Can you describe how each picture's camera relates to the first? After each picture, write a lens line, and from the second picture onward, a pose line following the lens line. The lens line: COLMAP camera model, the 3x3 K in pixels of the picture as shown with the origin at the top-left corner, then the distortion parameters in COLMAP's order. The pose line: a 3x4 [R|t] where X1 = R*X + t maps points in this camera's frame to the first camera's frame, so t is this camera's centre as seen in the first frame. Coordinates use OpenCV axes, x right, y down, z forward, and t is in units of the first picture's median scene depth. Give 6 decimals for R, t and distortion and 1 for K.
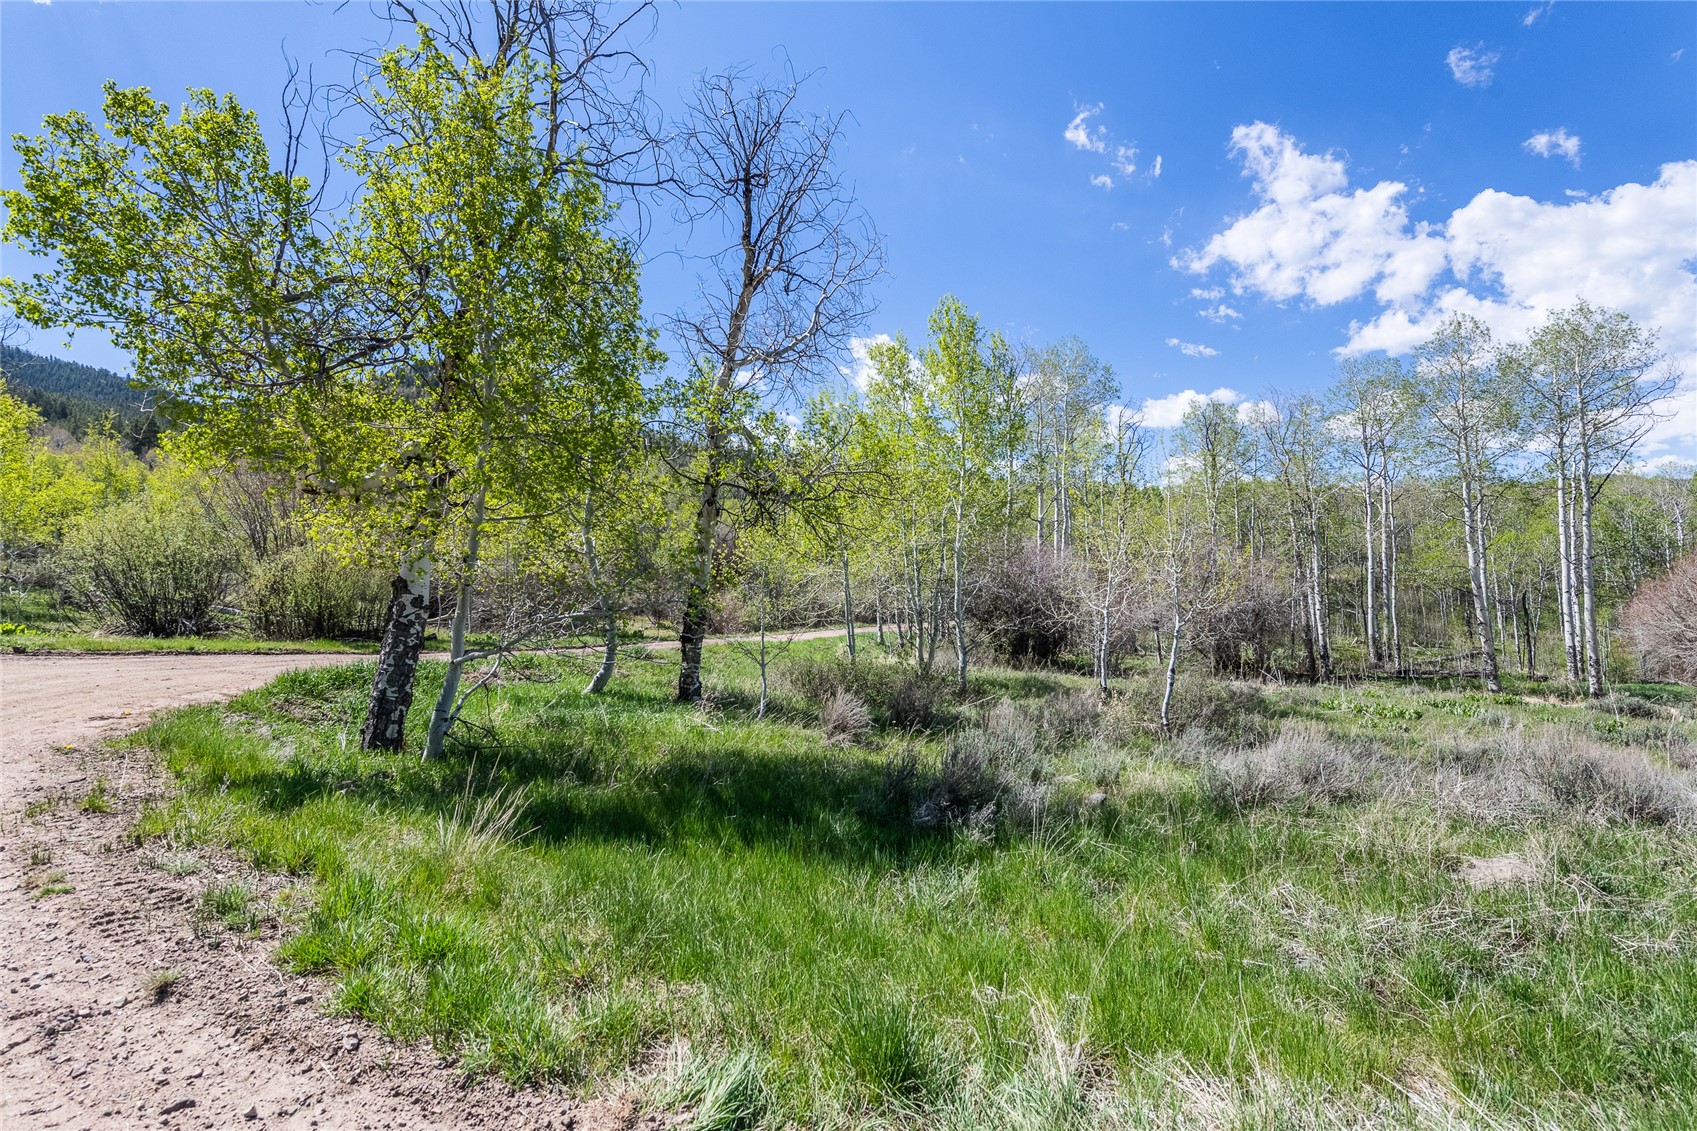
lens RADIAL K [[801.1, 0, 848.6], [0, 801.1, 571.1], [0, 0, 1]] dist [0.008897, -0.001072]
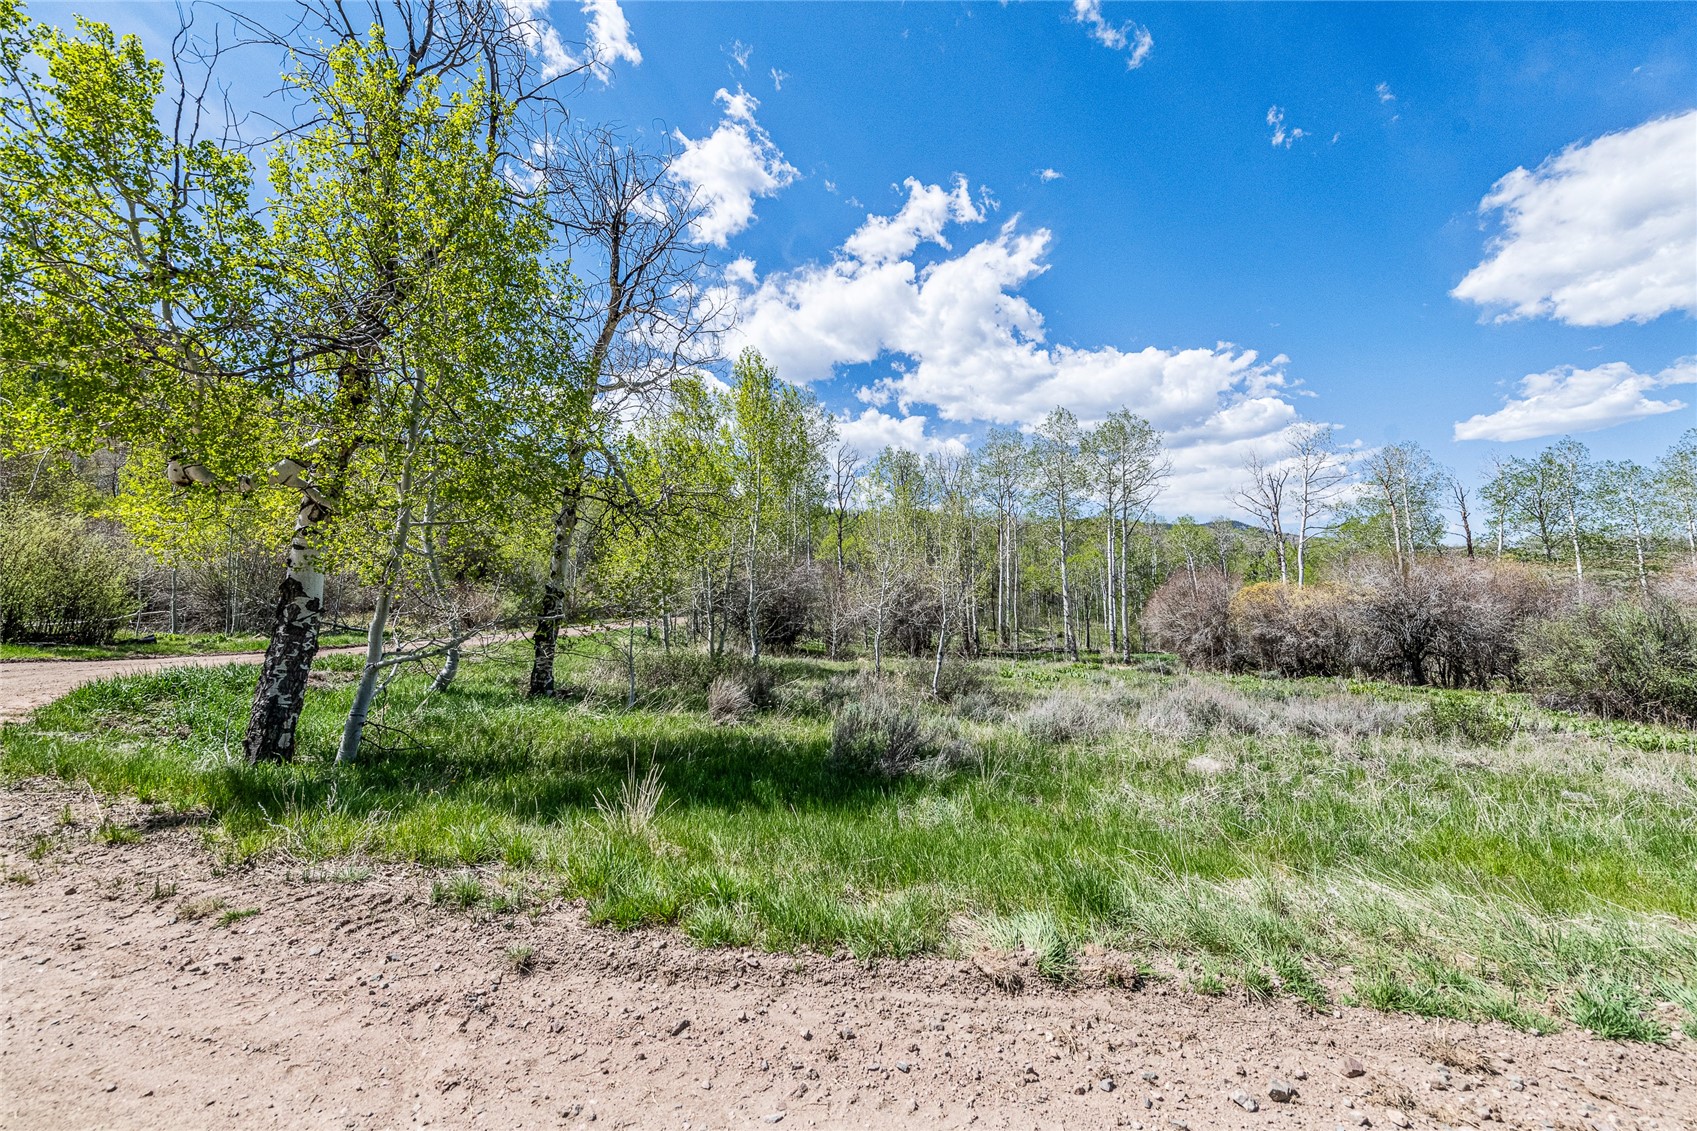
lens RADIAL K [[683.7, 0, 853.0], [0, 683.7, 573.4], [0, 0, 1]] dist [0.010305, 0.000410]
pose [[0.917651, 0.019852, 0.396891, -0.269773], [-0.020406, 0.999788, -0.002829, -0.010449], [-0.396863, -0.005503, 0.917861, -0.019452]]
